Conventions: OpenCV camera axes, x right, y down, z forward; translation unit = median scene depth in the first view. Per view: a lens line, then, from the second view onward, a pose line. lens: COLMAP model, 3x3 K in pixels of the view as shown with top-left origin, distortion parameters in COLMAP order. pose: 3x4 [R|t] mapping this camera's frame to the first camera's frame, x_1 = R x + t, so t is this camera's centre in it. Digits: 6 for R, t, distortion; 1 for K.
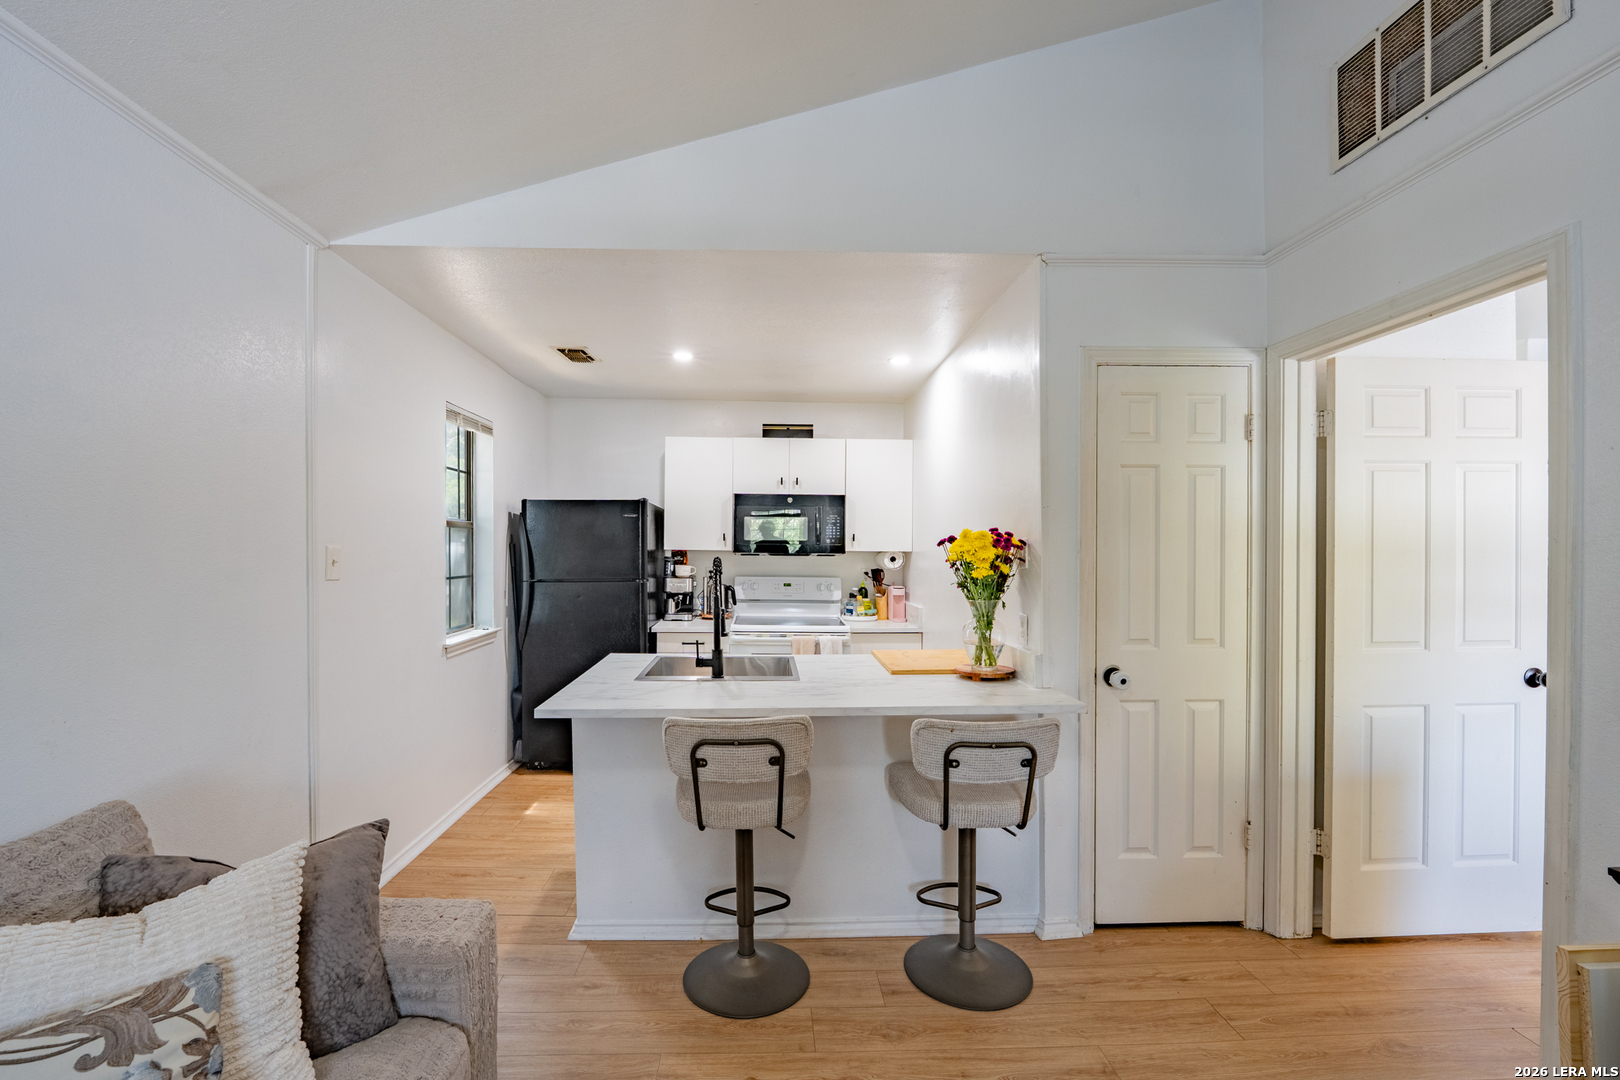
lens RADIAL K [[670.4, 0, 774.4], [0, 670.4, 556.2], [0, 0, 1]] dist [-0.008208, -0.000201]
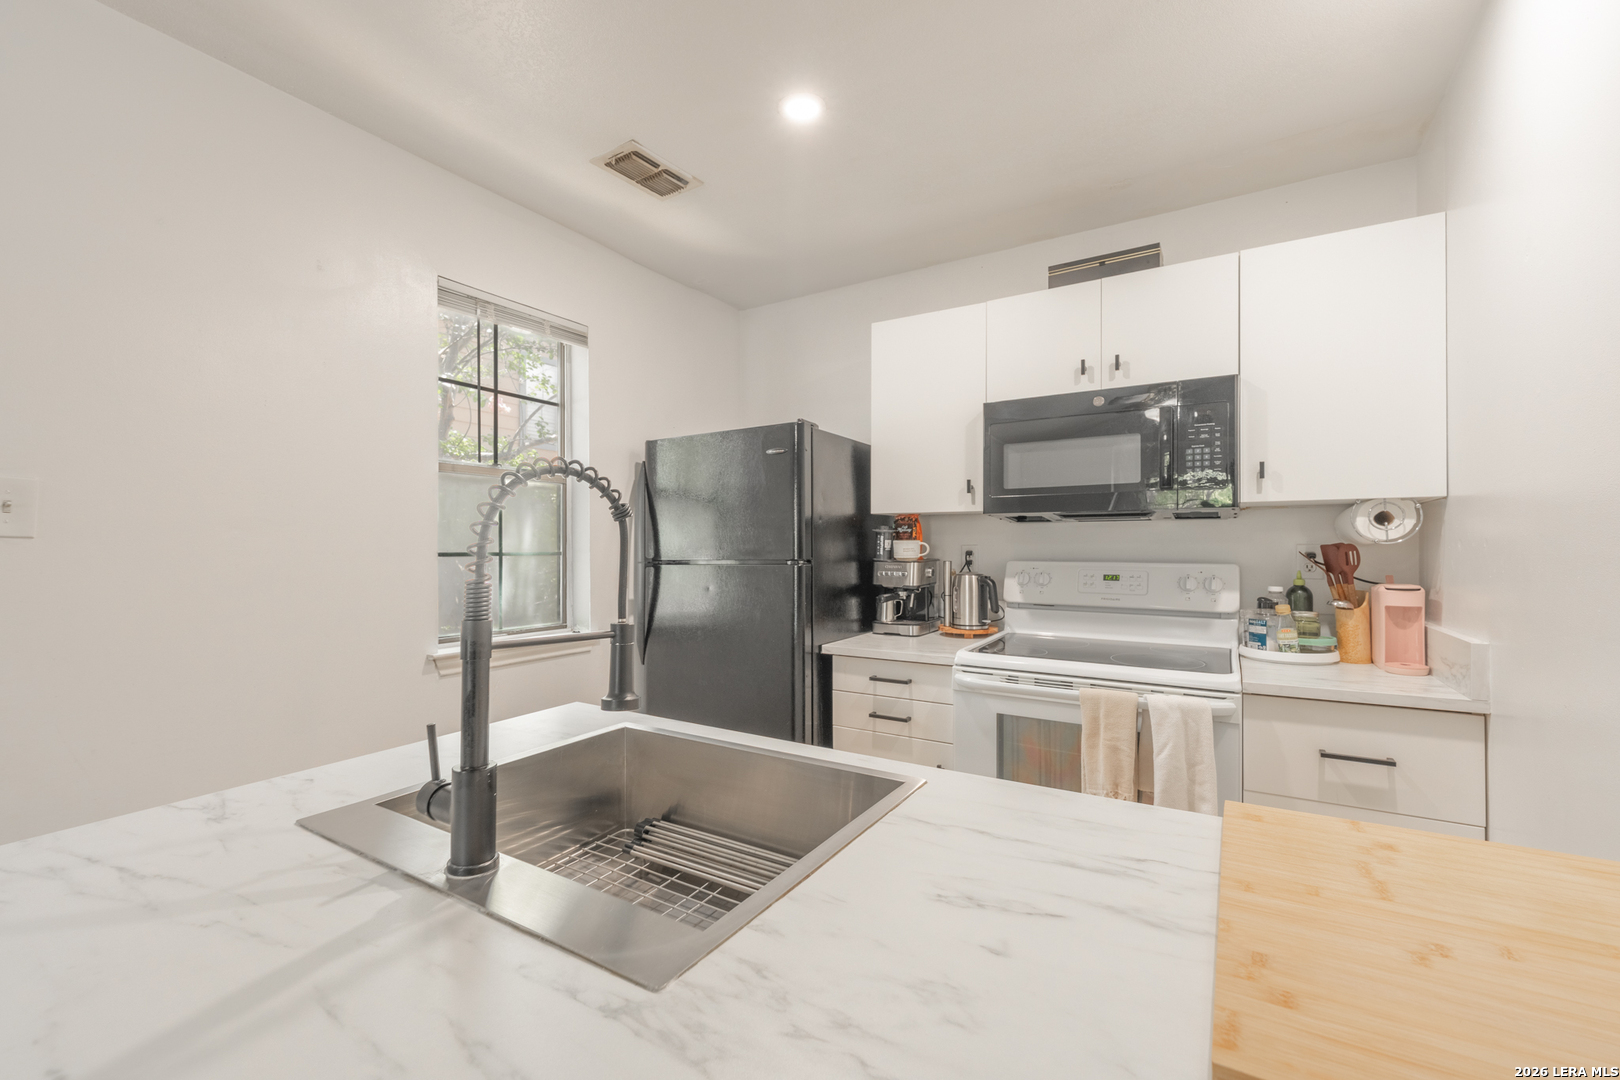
lens RADIAL K [[660.1, 0, 802.4], [0, 660.1, 550.0], [0, 0, 1]] dist [0.000963, 0.000105]
pose [[0.830459, -0.007326, -0.557032, 0.109543], [0.002247, 0.999949, -0.009801, 0.027838], [0.557076, 0.006888, 0.830433, 0.481012]]
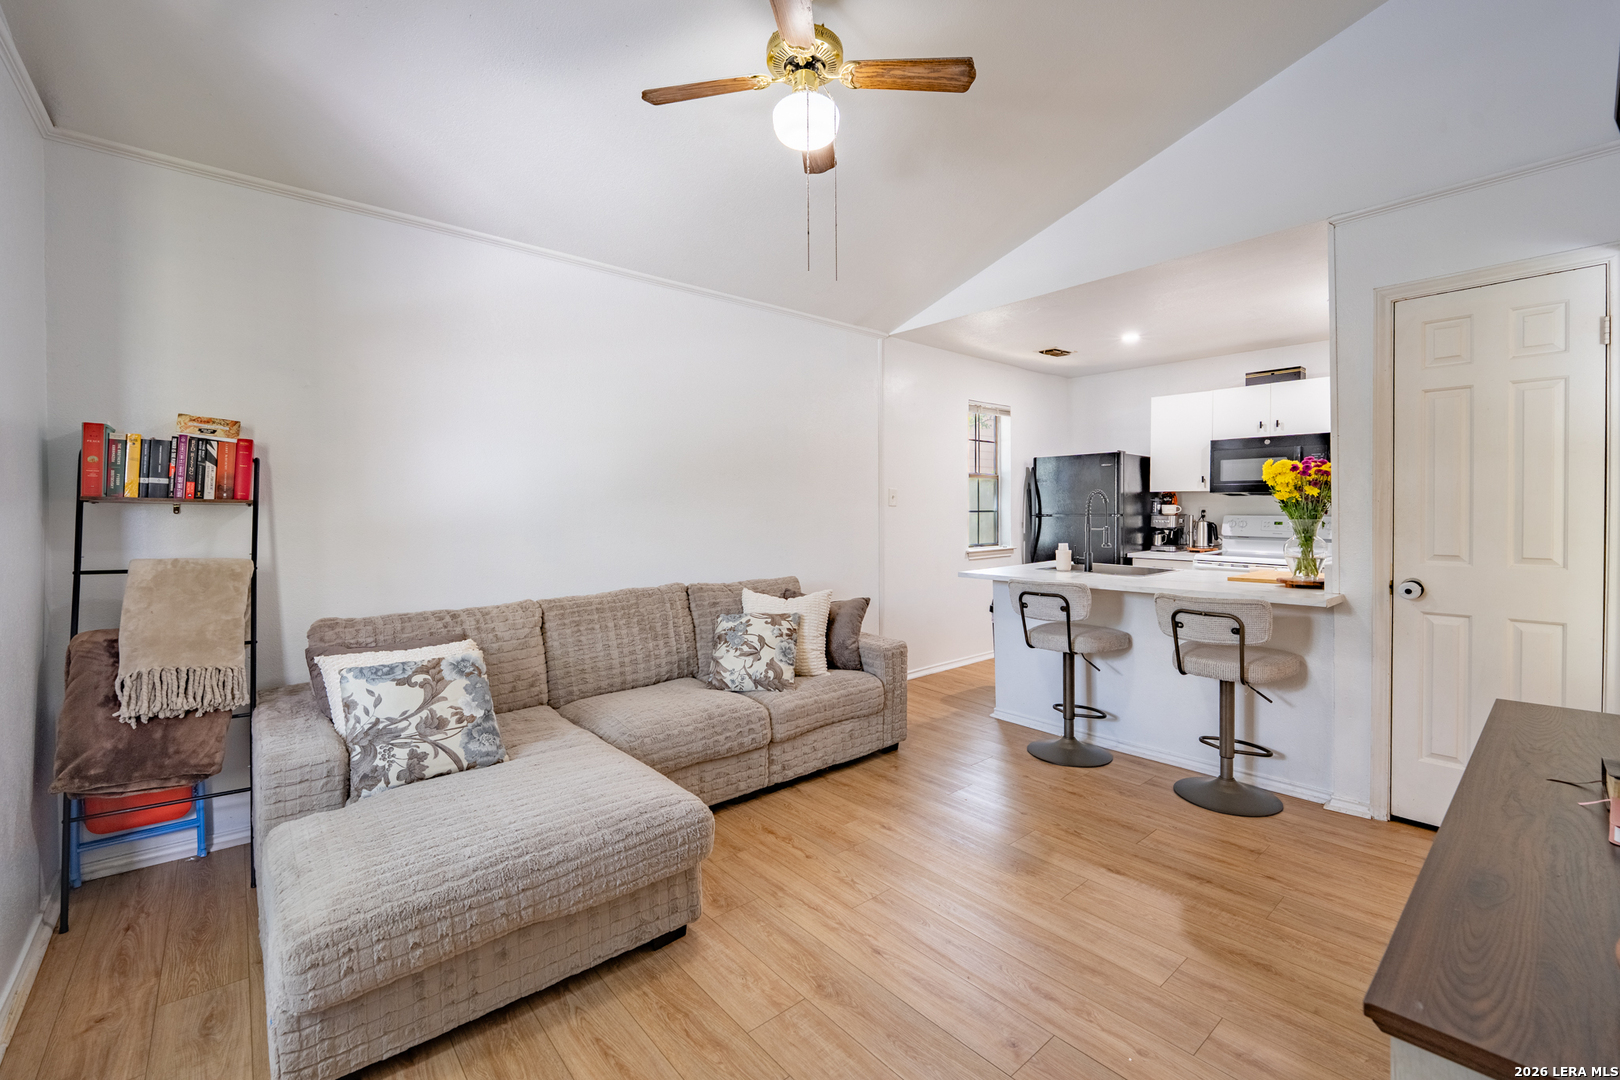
lens RADIAL K [[677.7, 0, 832.8], [0, 677.7, 517.4], [0, 0, 1]] dist [-0.009597, -0.000045]
pose [[0.646330, 0.002613, -0.763053, 0.392970], [-0.002444, 0.999996, 0.001355, 0.035947], [0.763054, 0.000989, 0.646334, -0.218164]]
